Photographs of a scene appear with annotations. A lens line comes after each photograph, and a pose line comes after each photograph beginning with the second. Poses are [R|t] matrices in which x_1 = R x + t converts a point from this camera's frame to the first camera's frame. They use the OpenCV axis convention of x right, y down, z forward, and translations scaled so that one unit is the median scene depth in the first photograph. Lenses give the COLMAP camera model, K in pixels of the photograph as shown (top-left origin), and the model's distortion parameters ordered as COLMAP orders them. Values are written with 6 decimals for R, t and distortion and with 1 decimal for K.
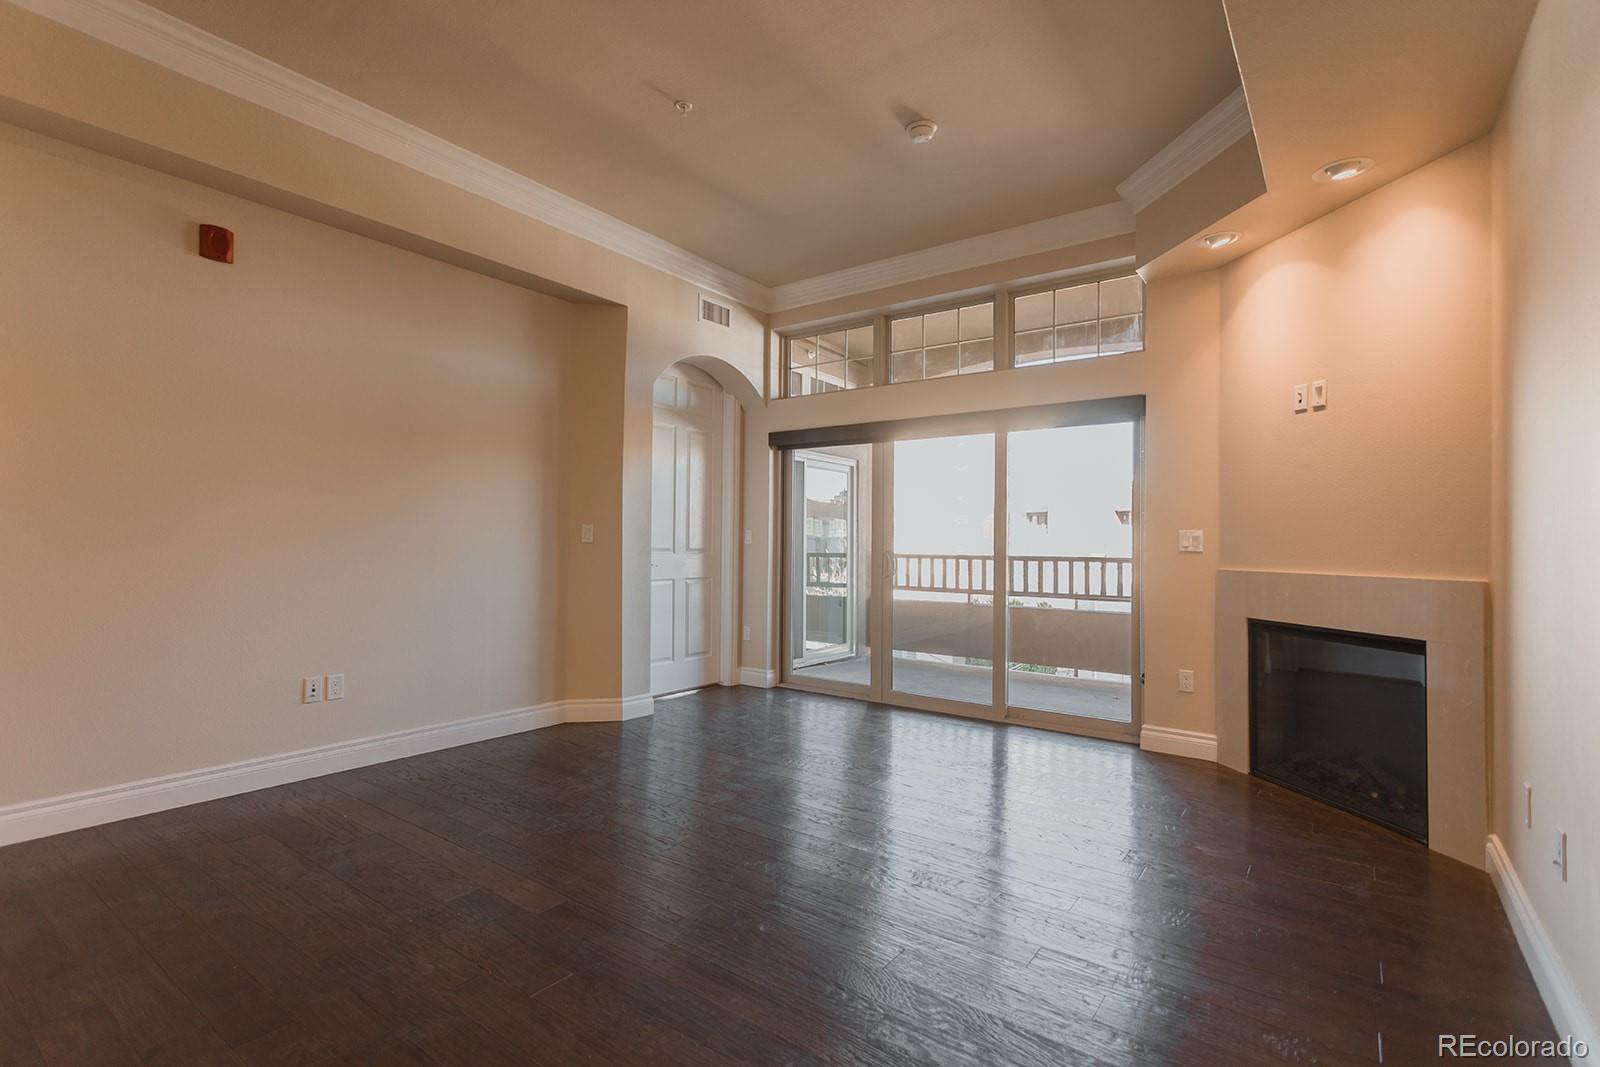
lens RADIAL K [[753.1, 0, 784.7], [0, 753.1, 529.4], [0, 0, 1]] dist [-0.001229, 0.006491]
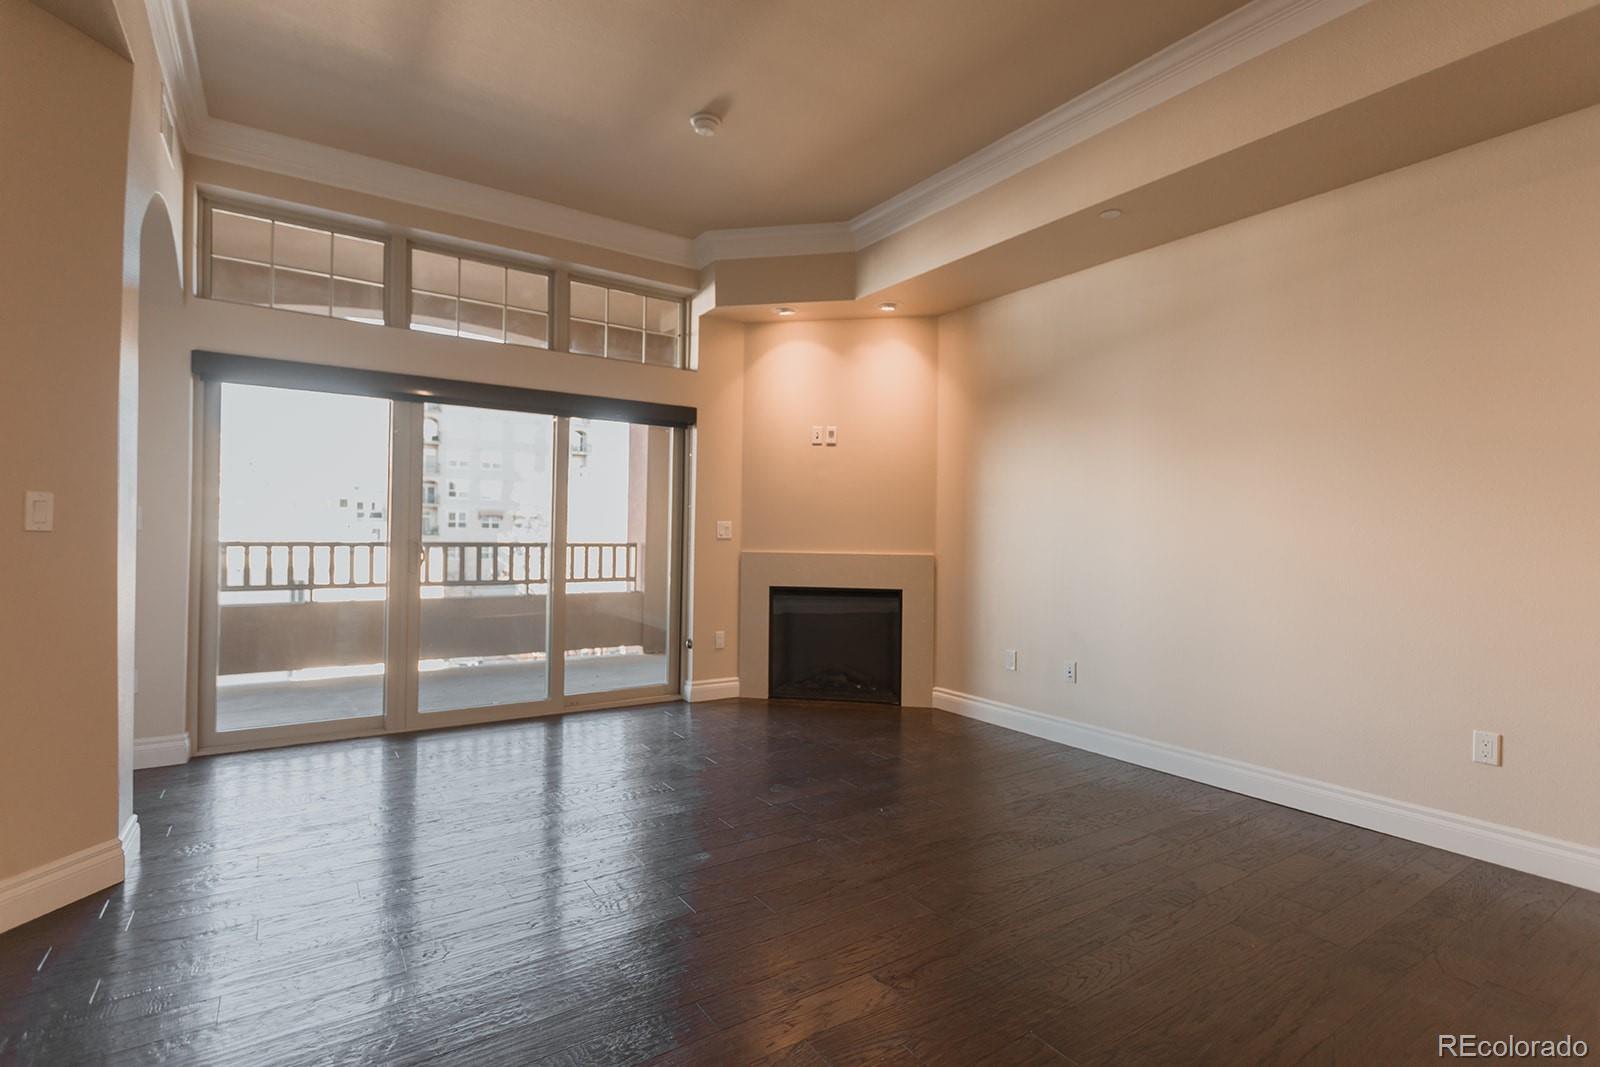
lens RADIAL K [[753.1, 0, 784.7], [0, 753.1, 529.4], [0, 0, 1]] dist [-0.001229, 0.006491]
pose [[0.332059, 0.002056, 0.943256, -0.534469], [-0.028494, 0.999563, 0.007852, 0.001034], [-0.942828, -0.029485, 0.331972, 0.404570]]
